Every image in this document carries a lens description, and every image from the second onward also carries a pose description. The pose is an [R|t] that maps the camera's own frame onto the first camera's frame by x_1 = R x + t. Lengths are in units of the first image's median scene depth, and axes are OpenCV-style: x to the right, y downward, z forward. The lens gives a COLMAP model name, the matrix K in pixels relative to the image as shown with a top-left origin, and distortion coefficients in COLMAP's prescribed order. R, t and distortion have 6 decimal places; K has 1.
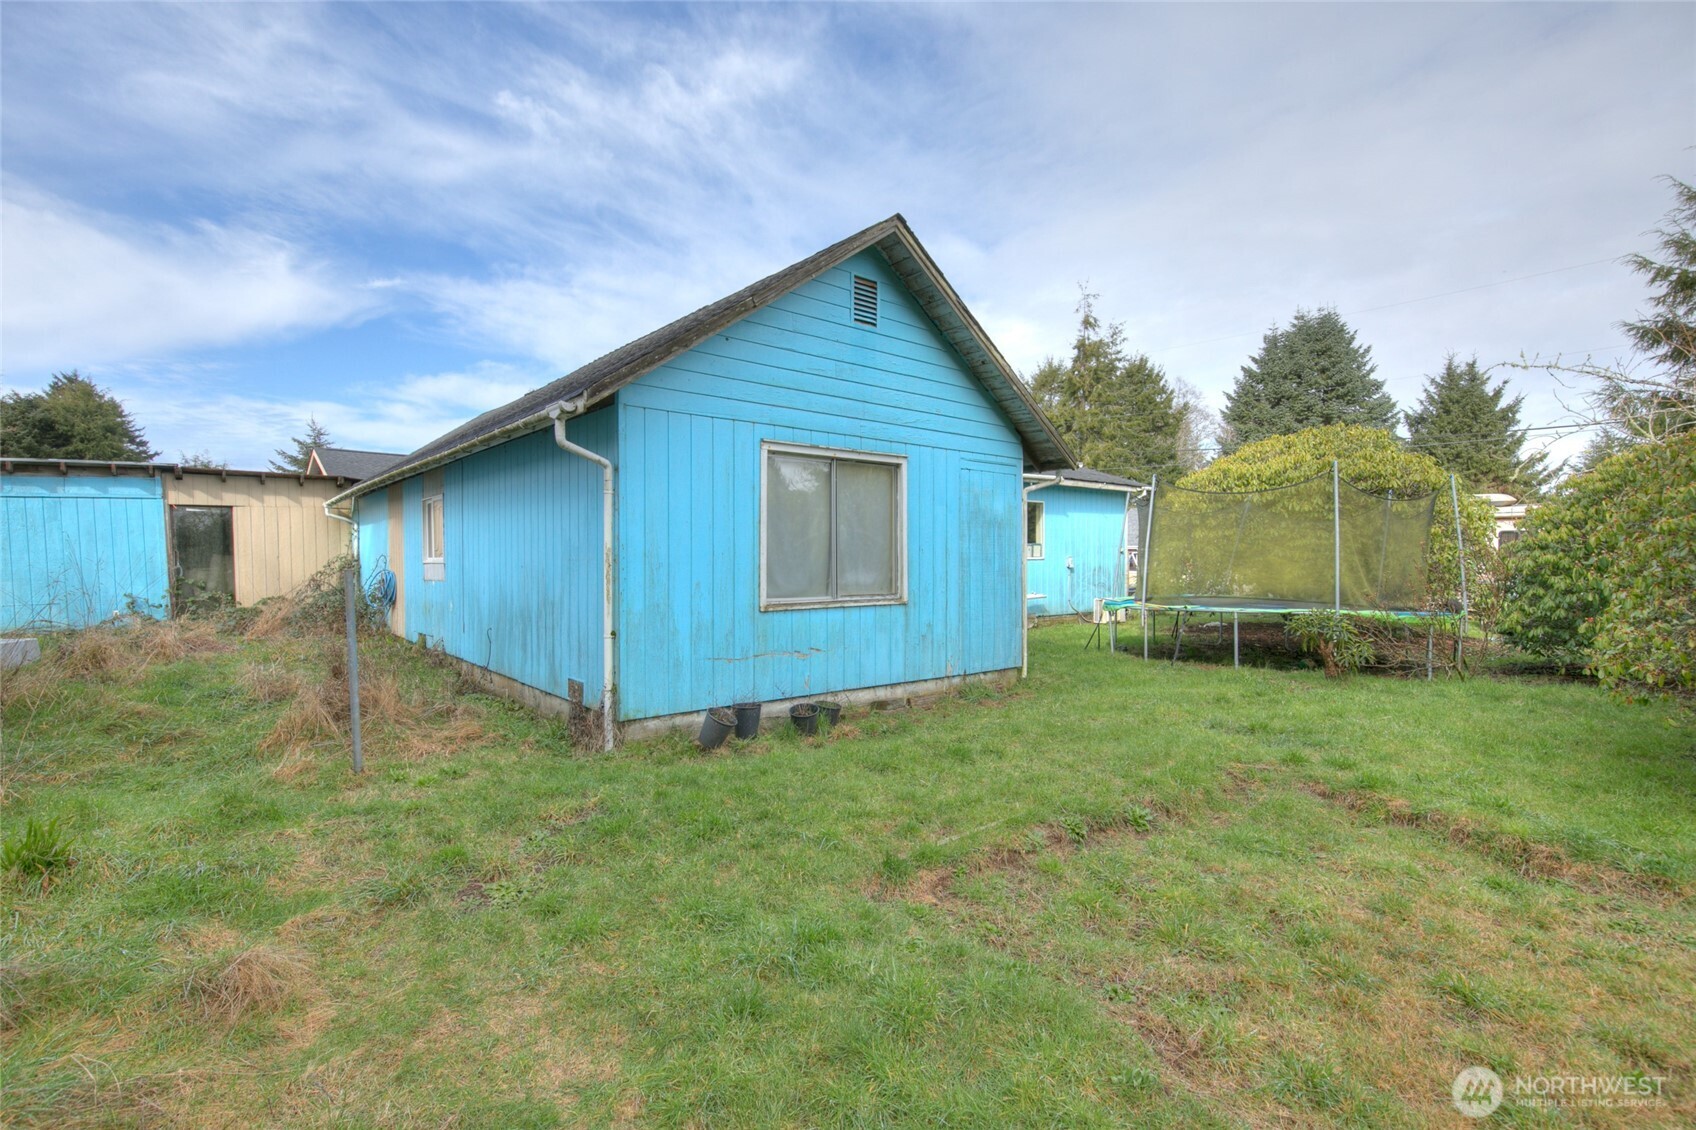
lens RADIAL K [[785.6, 0, 769.5], [0, 785.6, 571.3], [0, 0, 1]] dist [0.001136, -0.000026]
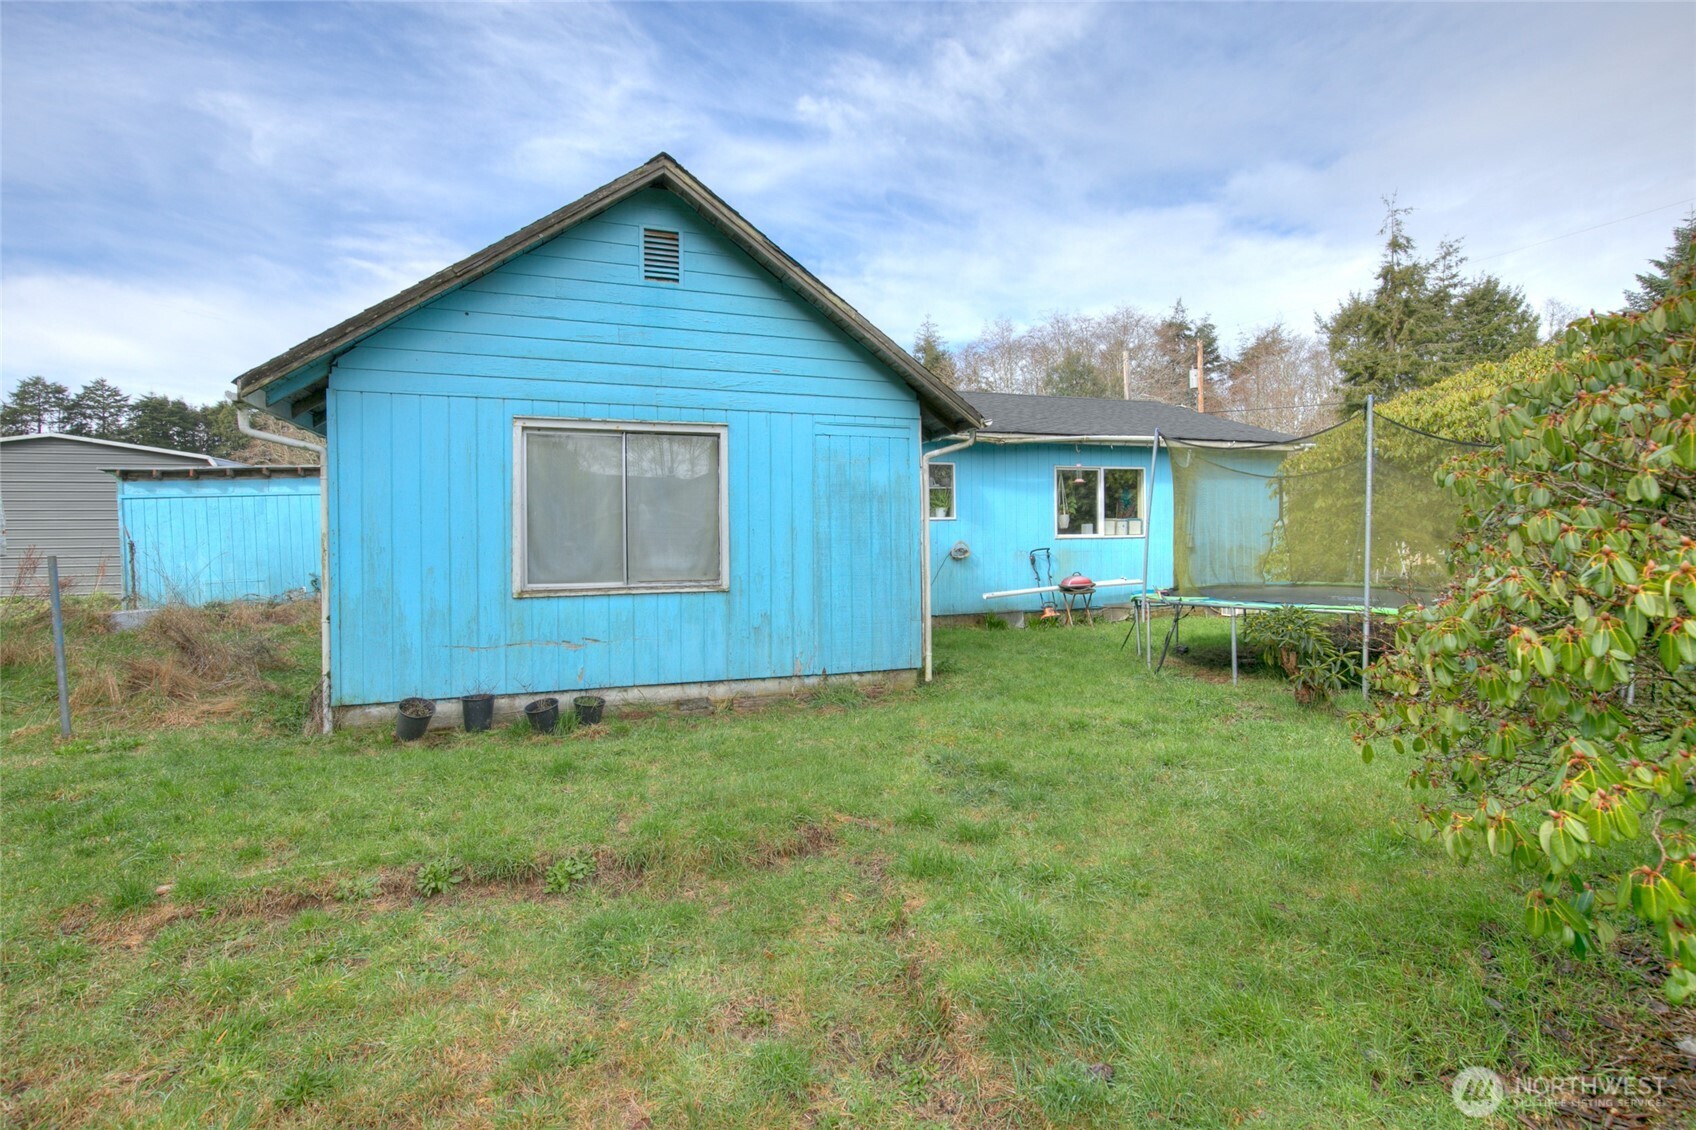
lens RADIAL K [[785.6, 0, 847.8], [0, 785.6, 556.9], [0, 0, 1]] dist [0.001136, -0.000026]
pose [[0.943686, -0.001388, -0.330839, 0.510154], [0.003282, 0.999981, 0.005166, -0.001494], [0.330825, -0.005961, 0.943673, 0.179694]]
